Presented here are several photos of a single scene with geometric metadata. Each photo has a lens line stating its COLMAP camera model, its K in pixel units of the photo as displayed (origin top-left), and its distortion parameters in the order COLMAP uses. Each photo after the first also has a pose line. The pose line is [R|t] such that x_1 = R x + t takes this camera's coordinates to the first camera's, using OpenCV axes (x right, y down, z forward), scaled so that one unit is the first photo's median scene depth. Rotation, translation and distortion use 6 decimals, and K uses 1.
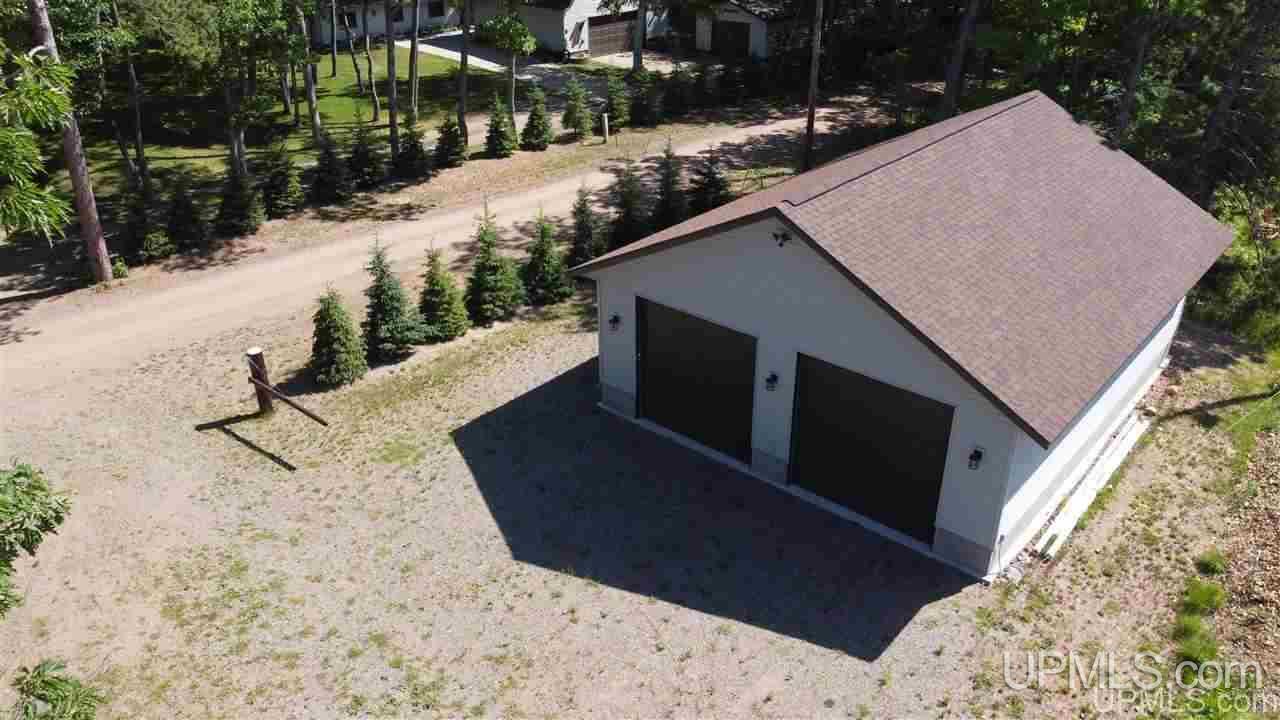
lens RADIAL K [[969.8, 0, 640.0], [0, 969.8, 360.0], [0, 0, 1]] dist [-0.001913, -0.009332]
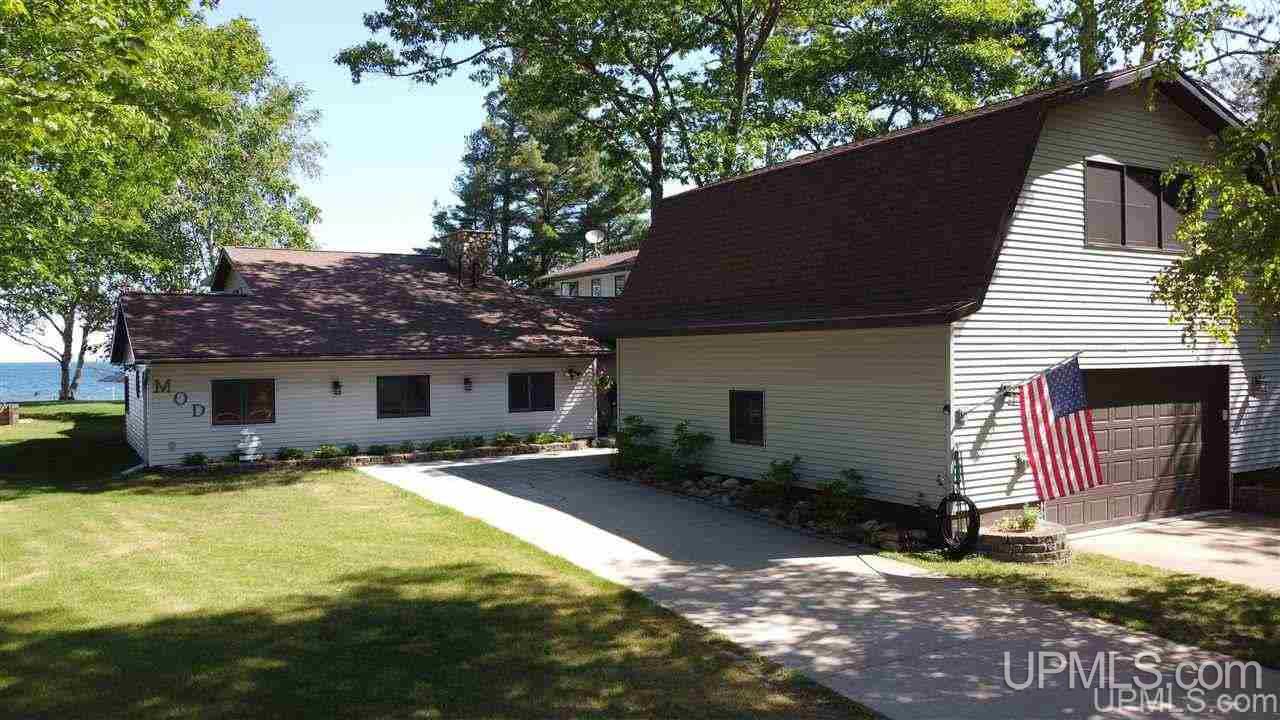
lens RADIAL K [[969.8, 0, 640.0], [0, 969.8, 360.0], [0, 0, 1]] dist [-0.001913, -0.009332]
pose [[0.968722, -0.009109, -0.247981, -0.263203], [-0.107002, 0.886315, -0.450551, -0.694220], [0.223894, 0.462993, 0.857618, 2.255562]]
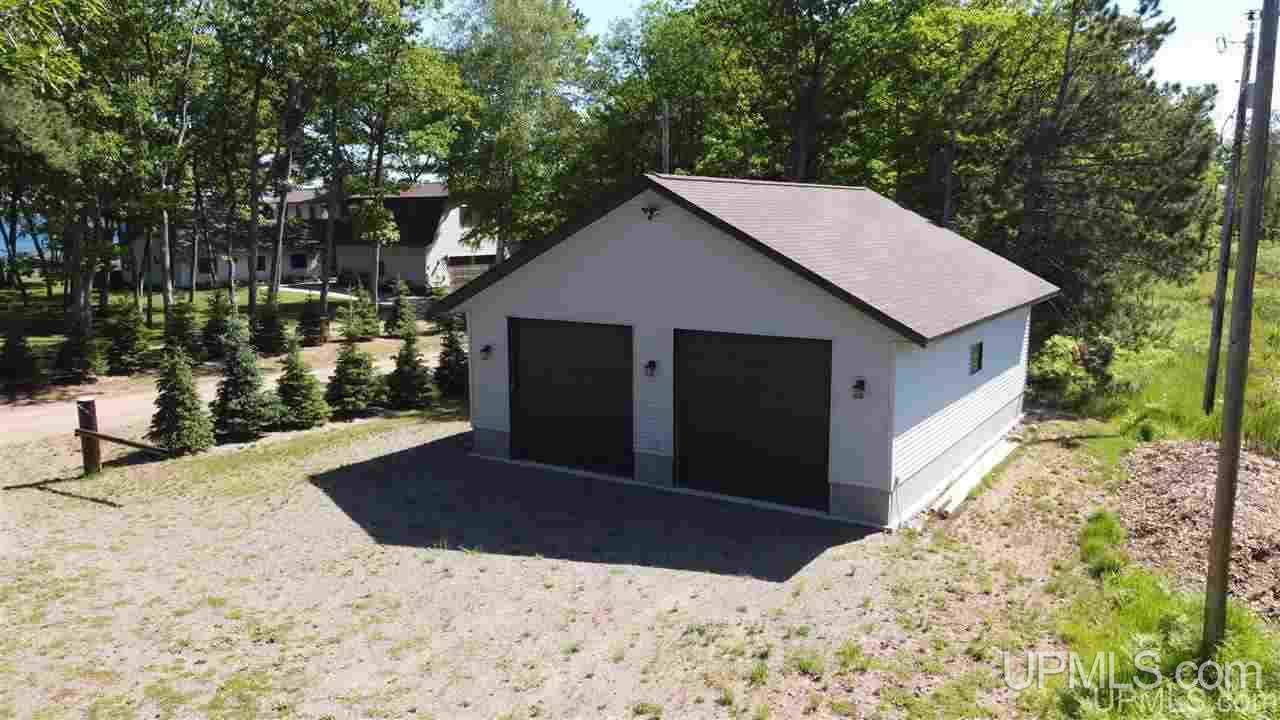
lens RADIAL K [[969.8, 0, 640.0], [0, 969.8, 360.0], [0, 0, 1]] dist [-0.001913, -0.009332]
pose [[0.988806, -0.021674, 0.147621, -0.018558], [0.069372, 0.942731, -0.326259, 0.322584], [-0.132096, 0.332848, 0.933682, 0.077880]]
